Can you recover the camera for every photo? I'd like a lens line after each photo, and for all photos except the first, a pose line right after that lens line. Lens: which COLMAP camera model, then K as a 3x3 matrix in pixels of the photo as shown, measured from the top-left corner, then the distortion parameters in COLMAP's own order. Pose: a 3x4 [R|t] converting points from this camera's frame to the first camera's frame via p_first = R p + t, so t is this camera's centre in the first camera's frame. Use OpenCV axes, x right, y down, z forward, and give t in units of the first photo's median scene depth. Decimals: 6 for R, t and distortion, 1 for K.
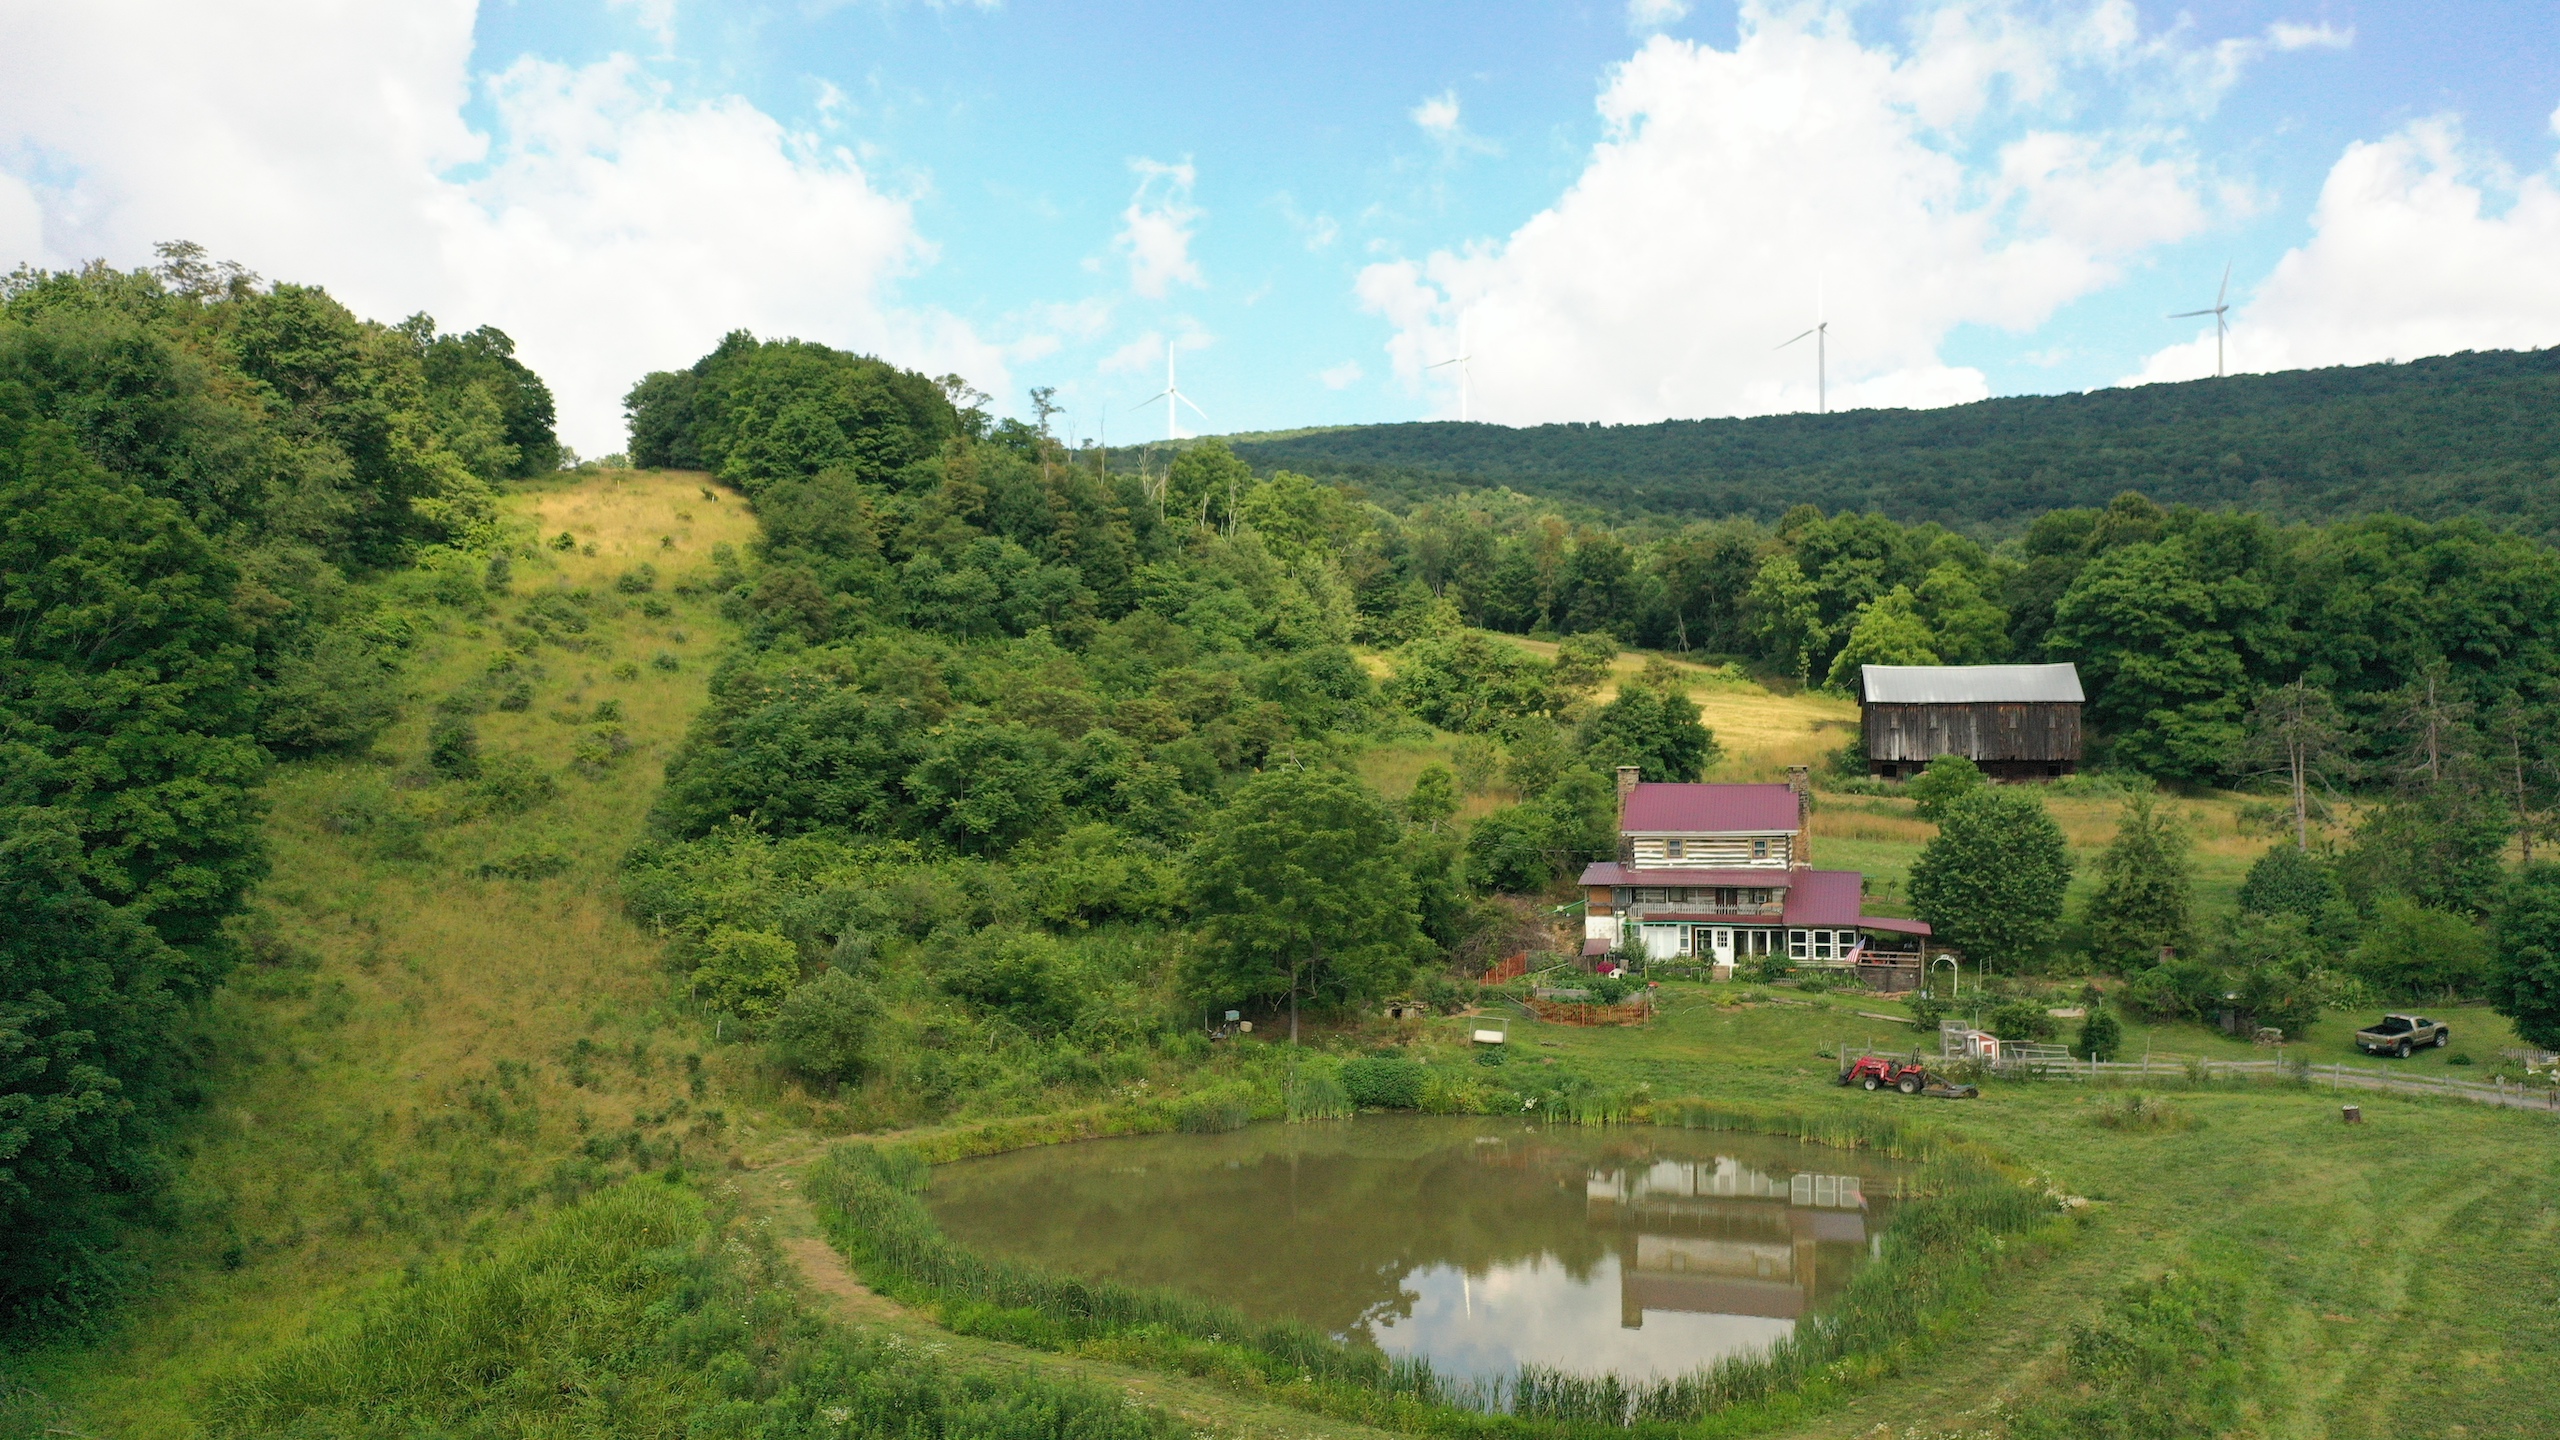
lens RADIAL K [[2030.3, 0, 1280.0], [0, 2030.3, 720.0], [0, 0, 1]] dist [0.006957, 0.008363]
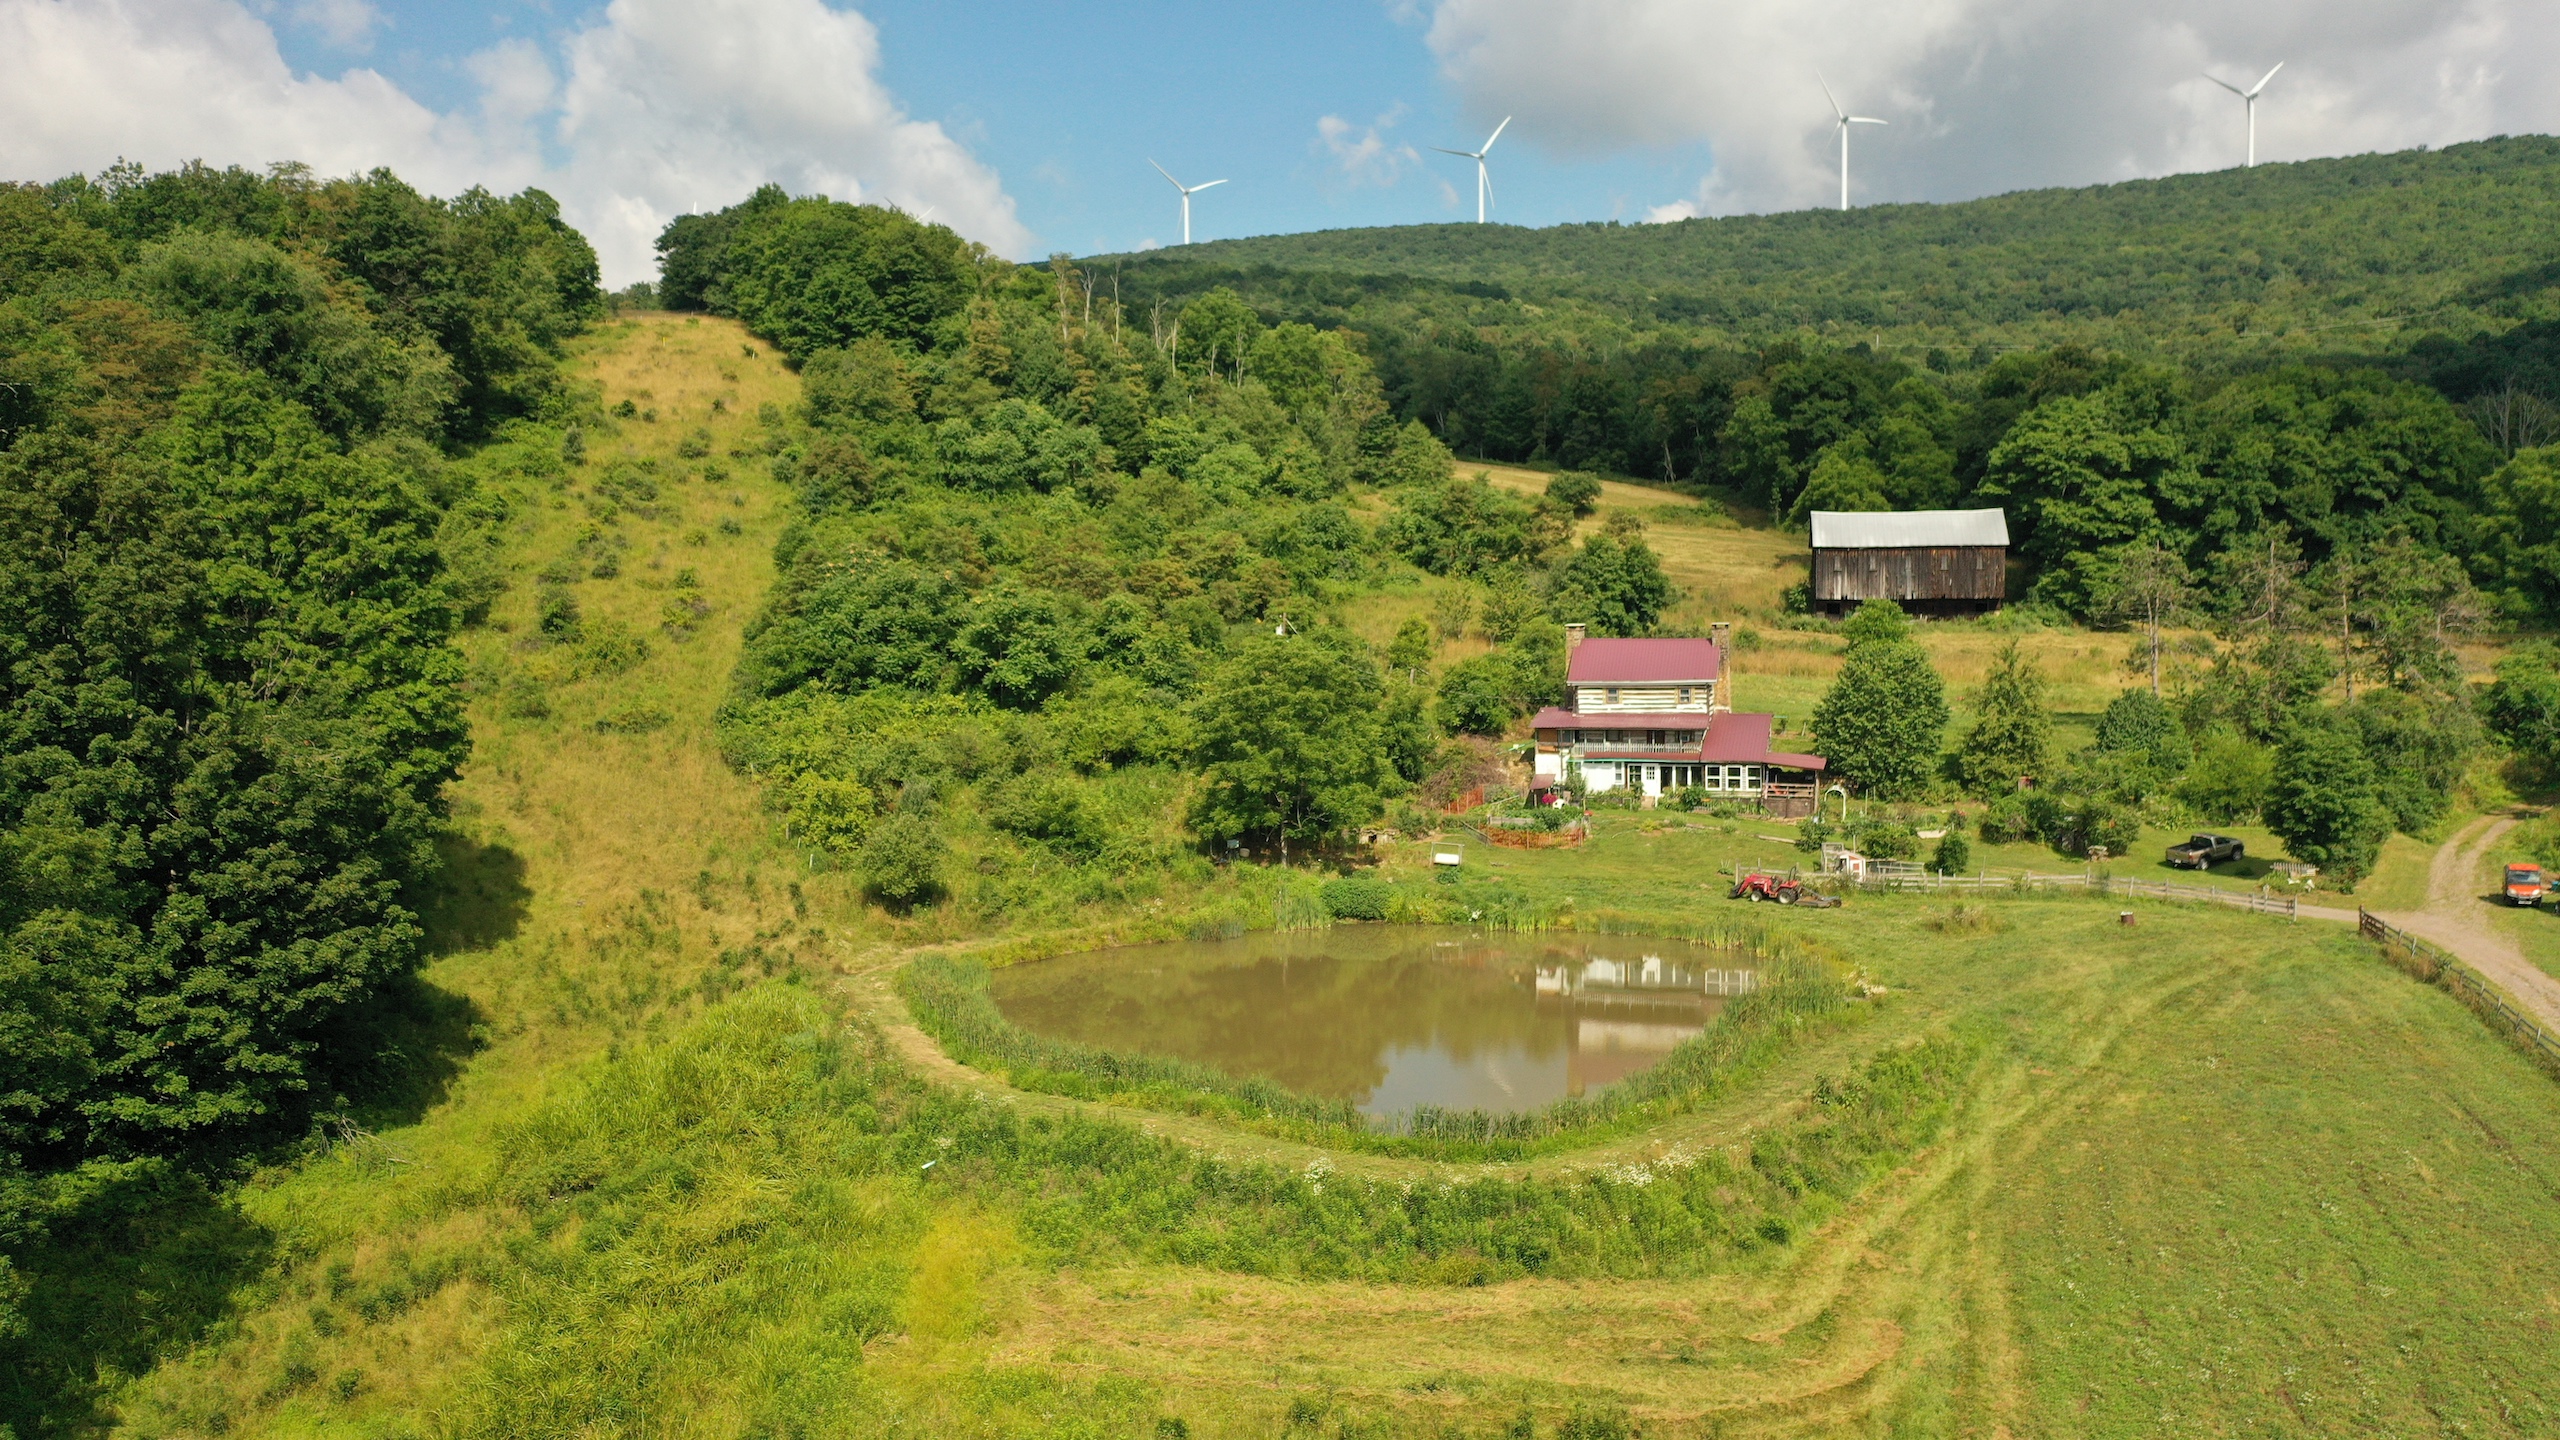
lens RADIAL K [[2030.3, 0, 1280.0], [0, 2030.3, 720.0], [0, 0, 1]] dist [0.006957, 0.008363]
pose [[0.999883, -0.010271, -0.011299, 0.012953], [0.011319, 0.995226, 0.096934, -0.030082], [0.010249, -0.097050, 0.995227, -0.130042]]
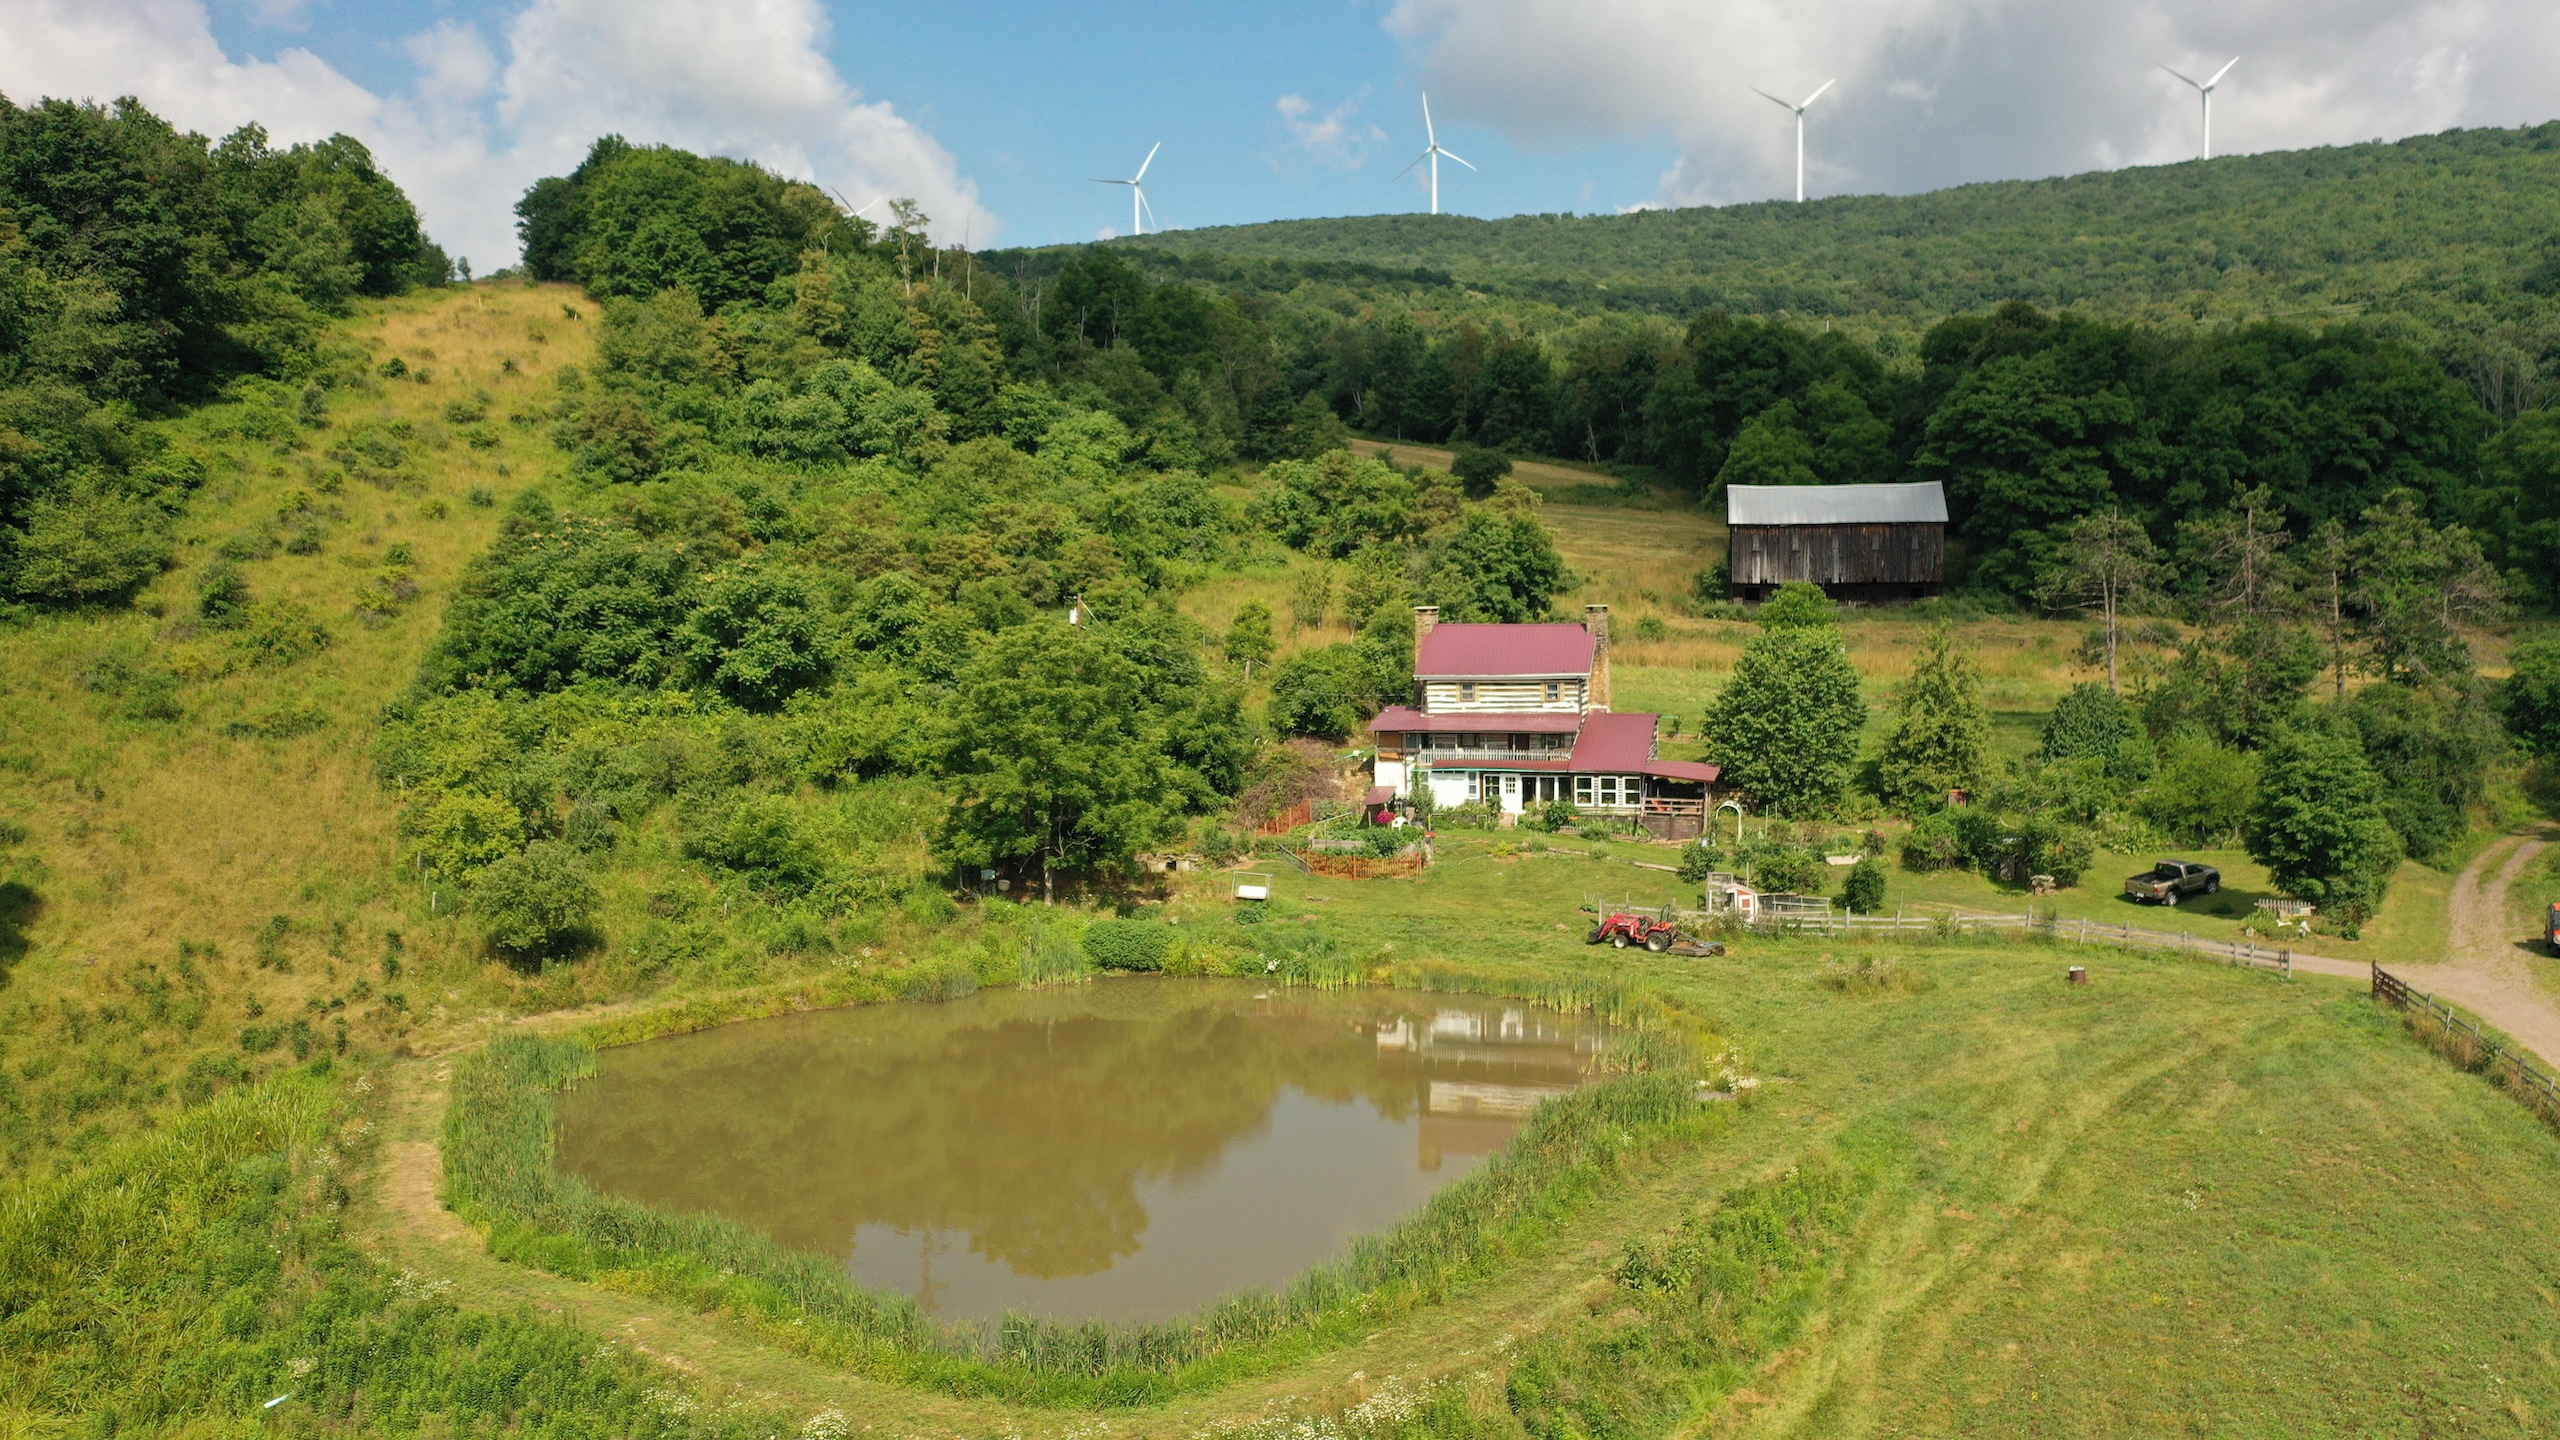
lens RADIAL K [[2030.3, 0, 1280.0], [0, 2030.3, 720.0], [0, 0, 1]] dist [0.006957, 0.008363]
pose [[0.999913, -0.011045, 0.007181, 0.076905], [0.010283, 0.995067, 0.098670, -0.016135], [-0.008236, -0.098588, 0.995094, 0.023922]]
